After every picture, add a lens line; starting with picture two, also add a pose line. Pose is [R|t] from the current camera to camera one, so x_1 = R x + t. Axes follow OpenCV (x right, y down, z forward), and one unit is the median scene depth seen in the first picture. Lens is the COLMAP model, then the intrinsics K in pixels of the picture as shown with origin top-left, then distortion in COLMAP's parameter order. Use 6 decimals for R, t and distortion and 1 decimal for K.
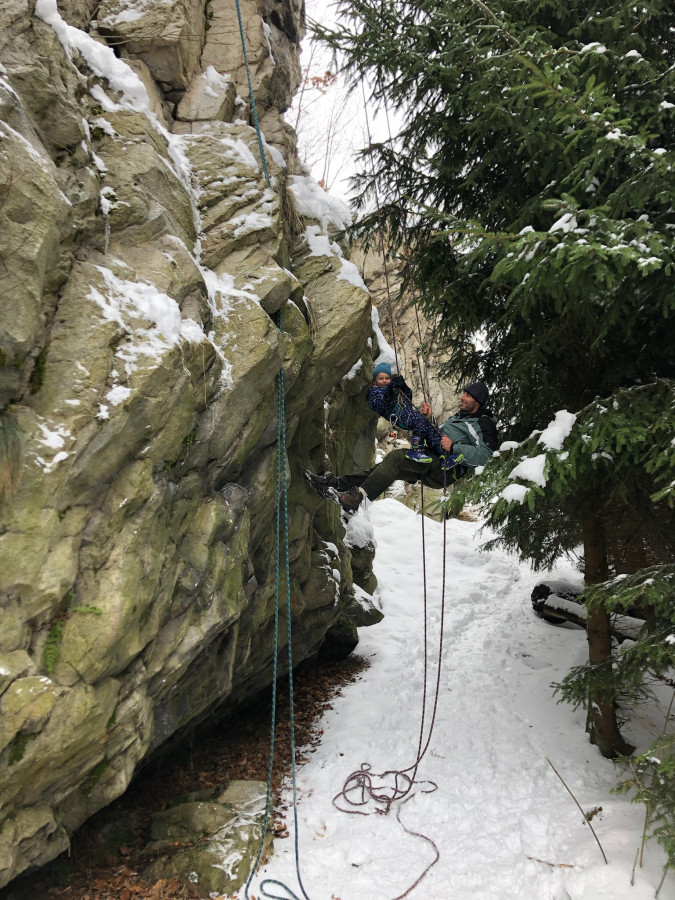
lens RADIAL K [[729.6, 0, 342.7], [0, 729.6, 446.0], [0, 0, 1]] dist [0.044945, -0.051488]
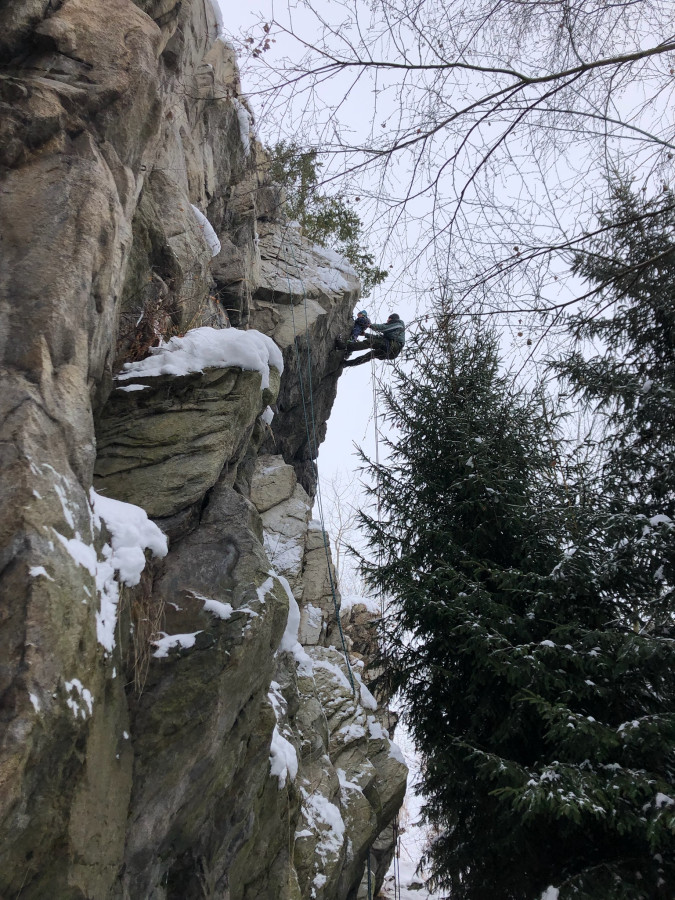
lens RADIAL K [[729.6, 0, 342.7], [0, 729.6, 446.0], [0, 0, 1]] dist [0.044945, -0.051488]
pose [[0.985816, 0.112886, 0.124192, -0.413989], [-0.051060, 0.906641, -0.418802, -0.193949], [-0.159875, 0.406520, 0.899545, -0.706118]]
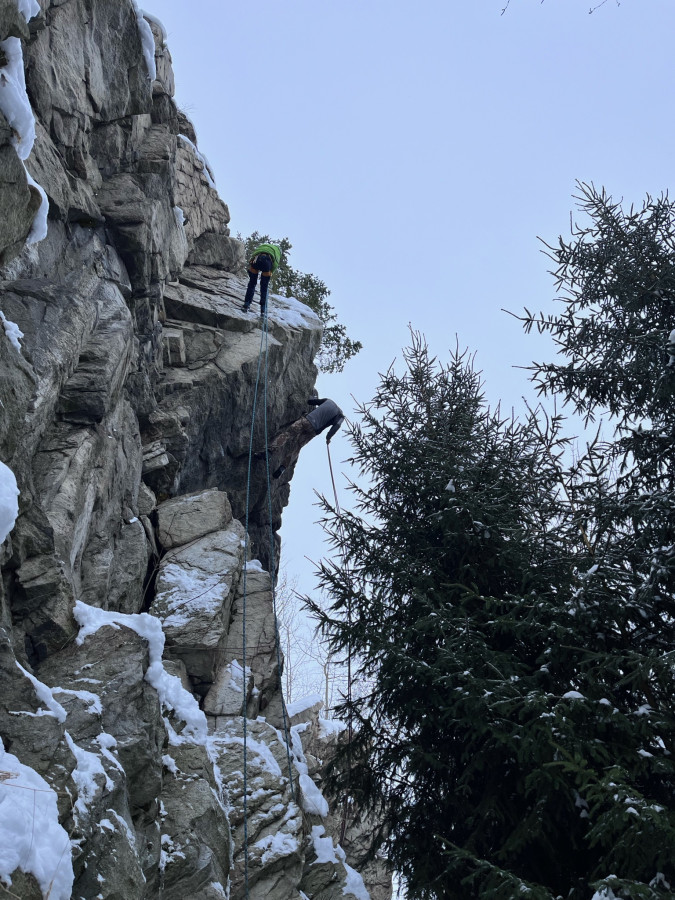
lens RADIAL K [[678.8, 0, 342.5], [0, 678.8, 452.5], [0, 0, 1]] dist [0.071690, -0.100168]
pose [[0.988044, 0.113204, 0.104659, -0.193361], [-0.029725, 0.805992, -0.591180, -0.182249], [-0.151278, 0.581001, 0.799721, -0.076058]]
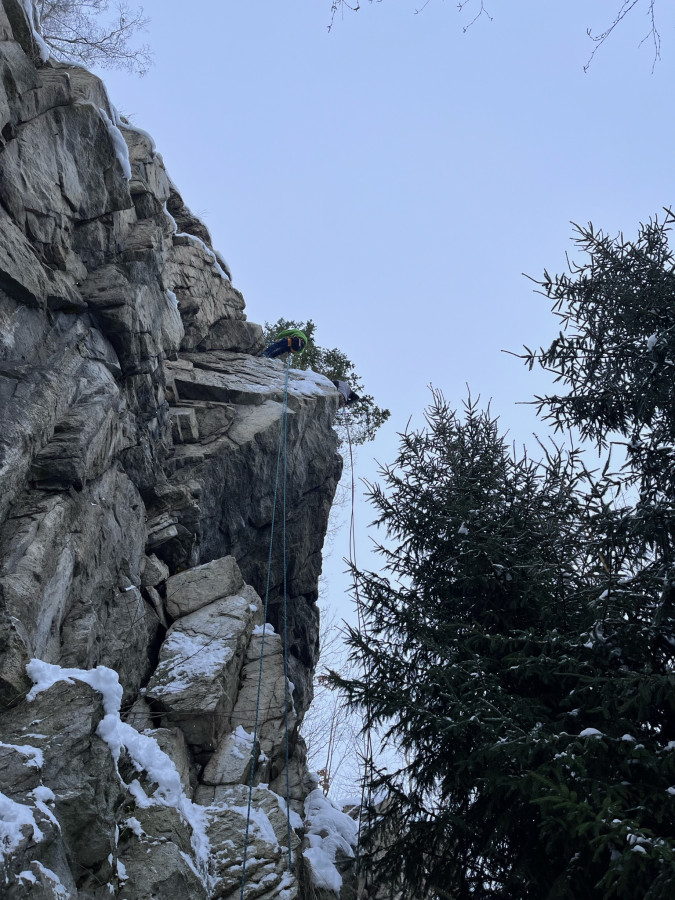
lens RADIAL K [[677.9, 0, 341.7], [0, 677.9, 445.1], [0, 0, 1]] dist [0.077907, -0.112778]
pose [[0.999896, 0.014168, -0.002745, -0.035971], [-0.012160, 0.724672, -0.688987, -0.139697], [-0.007772, 0.688948, 0.724769, -0.040309]]
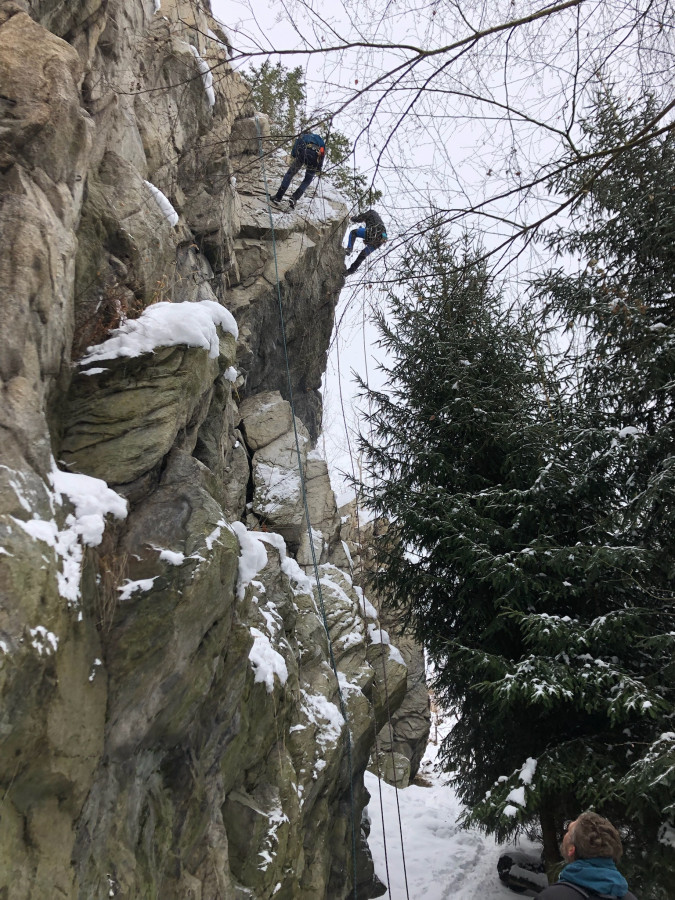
lens RADIAL K [[725.6, 0, 339.9], [0, 725.6, 446.2], [0, 0, 1]] dist [0.043106, -0.040957]
pose [[0.995387, 0.031167, 0.090733, -0.327033], [-0.001586, 0.950972, -0.309273, -0.199550], [-0.095923, 0.307702, 0.946635, -0.837018]]
